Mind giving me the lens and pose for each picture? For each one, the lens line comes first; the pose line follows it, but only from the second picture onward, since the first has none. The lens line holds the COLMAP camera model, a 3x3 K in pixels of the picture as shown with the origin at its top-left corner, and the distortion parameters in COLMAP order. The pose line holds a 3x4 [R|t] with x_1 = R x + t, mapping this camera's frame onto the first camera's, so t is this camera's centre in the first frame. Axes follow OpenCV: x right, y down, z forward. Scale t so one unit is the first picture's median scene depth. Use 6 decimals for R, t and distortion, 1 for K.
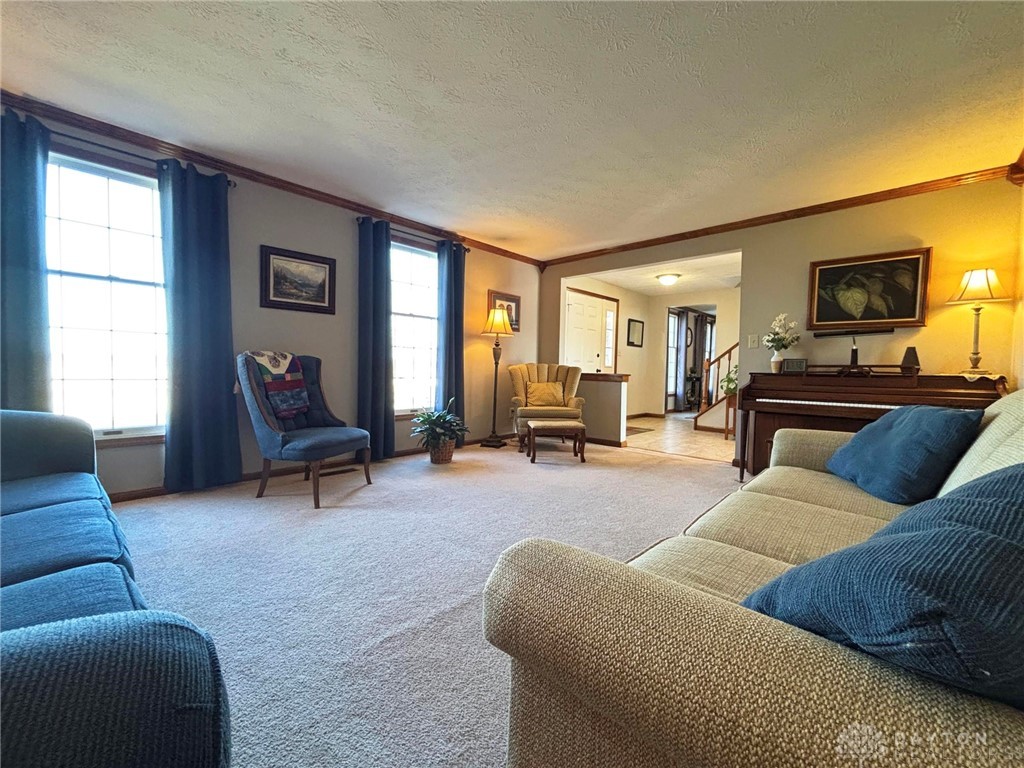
lens RADIAL K [[411.8, 0, 512.0], [0, 411.8, 384.0], [0, 0, 1]] dist [0.000054, 0.000013]
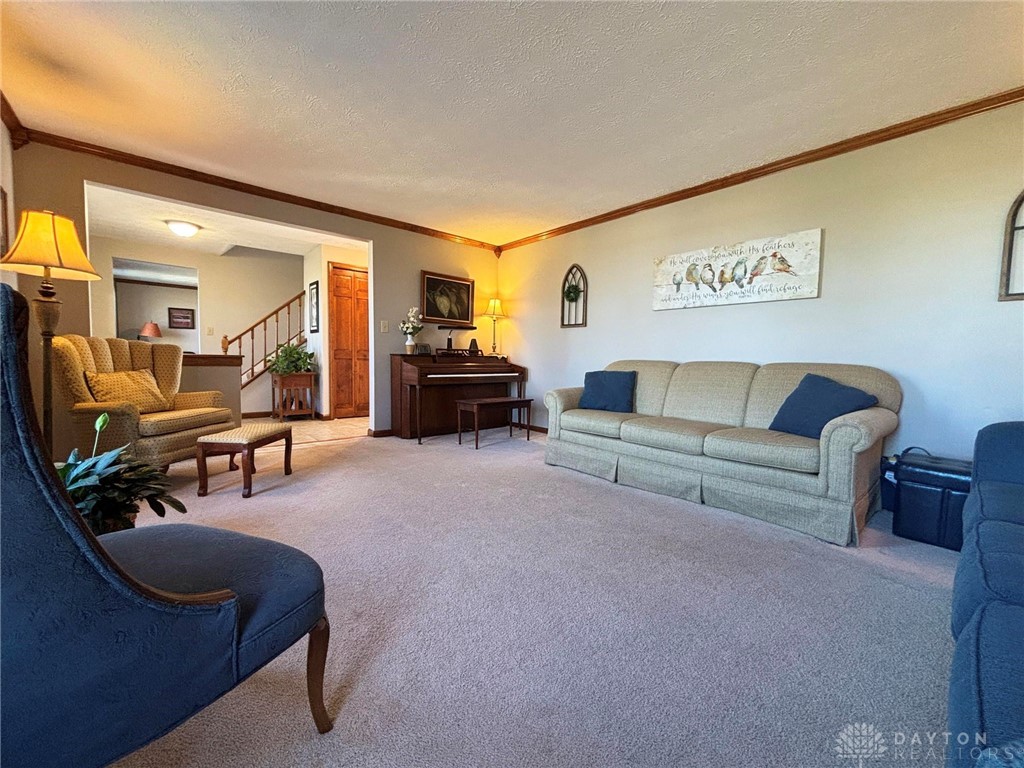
lens RADIAL K [[411.8, 0, 512.0], [0, 411.8, 384.0], [0, 0, 1]] dist [0.000054, 0.000013]
pose [[0.095625, -0.079342, 0.992250, -0.631308], [0.018978, 0.996782, 0.077876, -0.031007], [-0.995236, 0.011384, 0.096823, 0.629217]]
